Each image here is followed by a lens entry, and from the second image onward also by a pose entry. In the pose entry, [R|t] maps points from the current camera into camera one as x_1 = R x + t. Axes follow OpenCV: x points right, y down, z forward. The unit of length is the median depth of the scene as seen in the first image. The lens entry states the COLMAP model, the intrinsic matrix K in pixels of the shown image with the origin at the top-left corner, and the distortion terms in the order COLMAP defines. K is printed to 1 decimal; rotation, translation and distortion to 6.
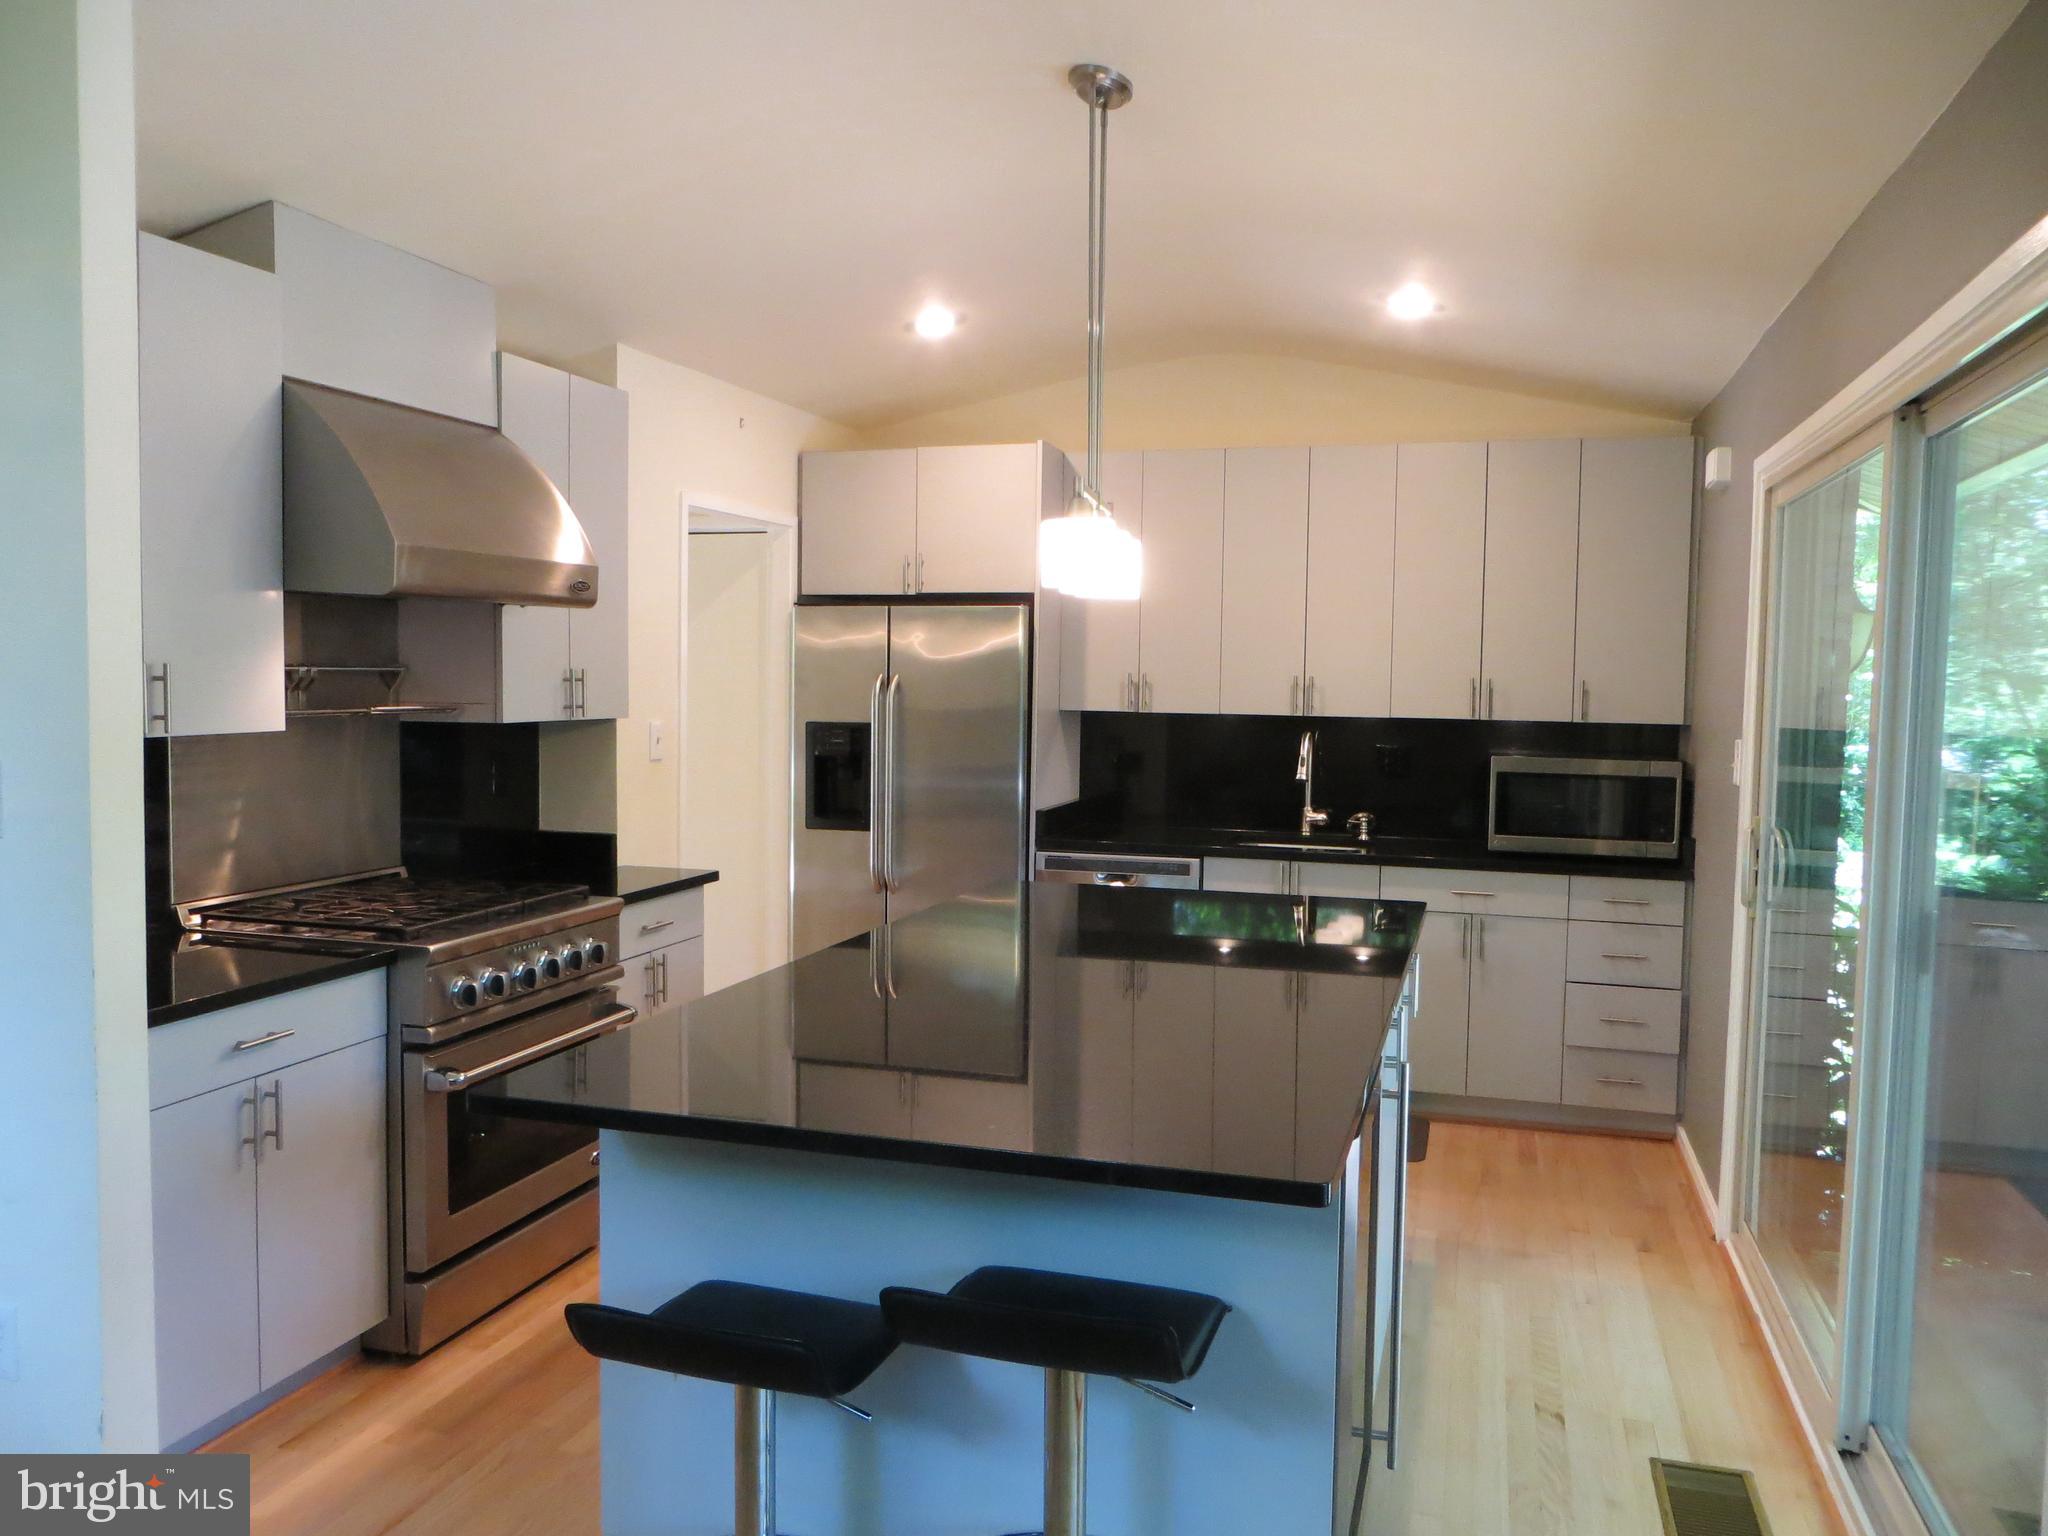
lens RADIAL K [[1560.5, 0, 1024.0], [0, 1560.5, 768.0], [0, 0, 1]] dist [-0.011088, 0.000868]
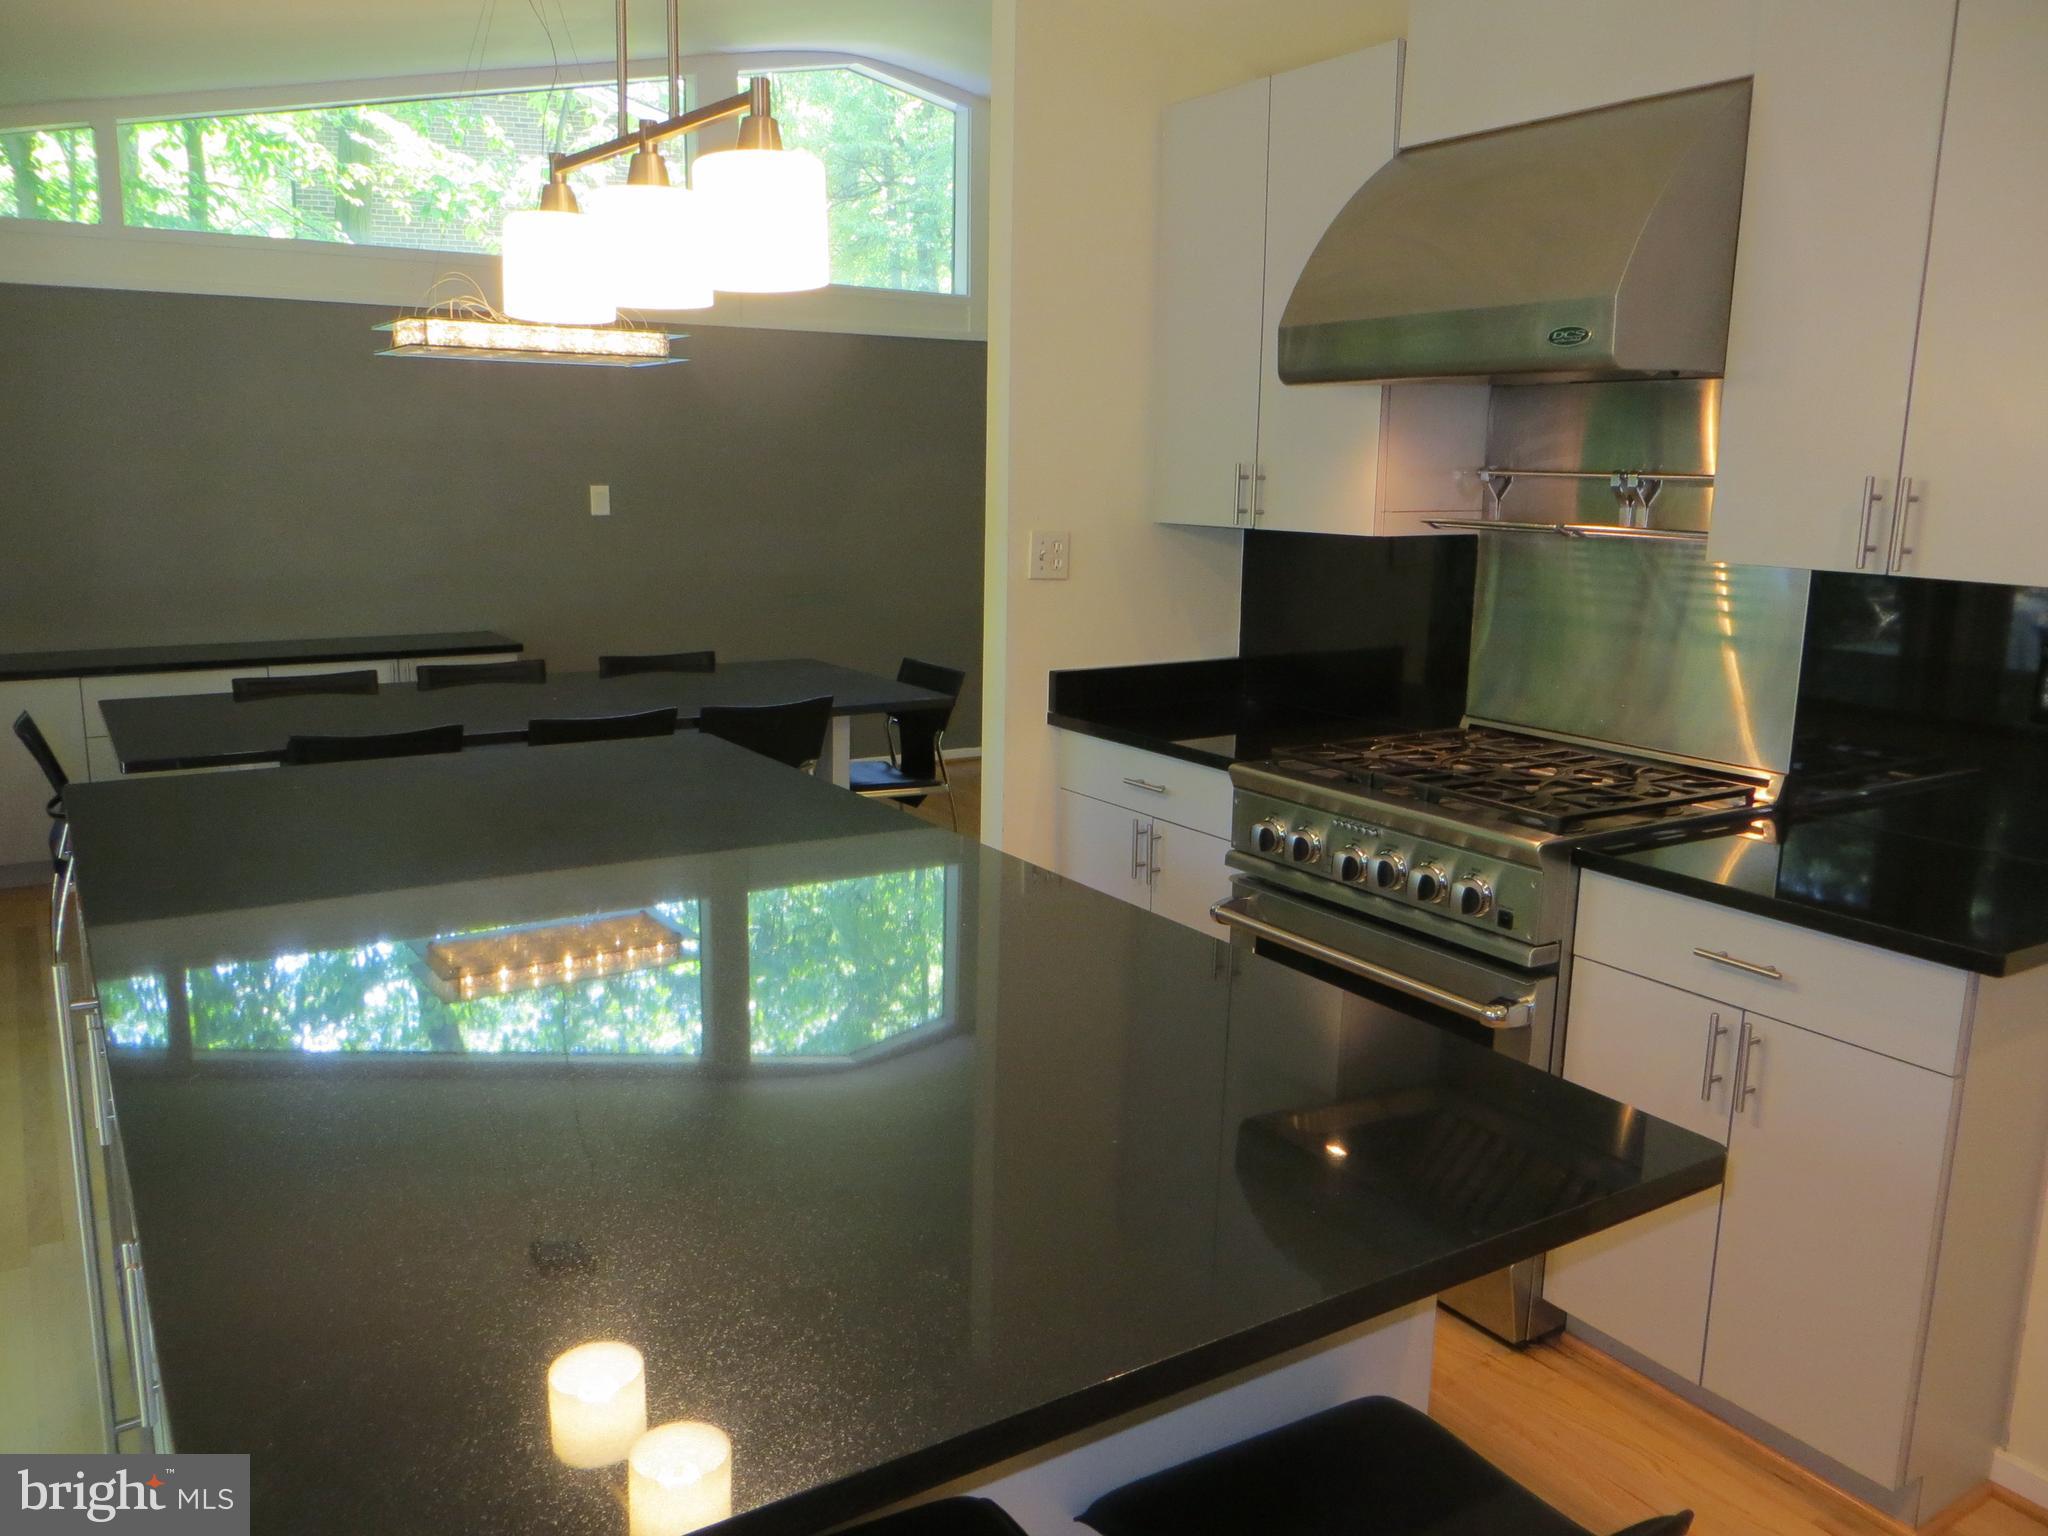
lens RADIAL K [[1560.5, 0, 1024.0], [0, 1560.5, 768.0], [0, 0, 1]] dist [-0.011088, 0.000868]
pose [[-0.653626, 0.104741, -0.749535, 0.365425], [-0.084512, 0.974081, 0.209817, -0.061612], [0.752084, 0.200487, -0.627833, 1.371149]]
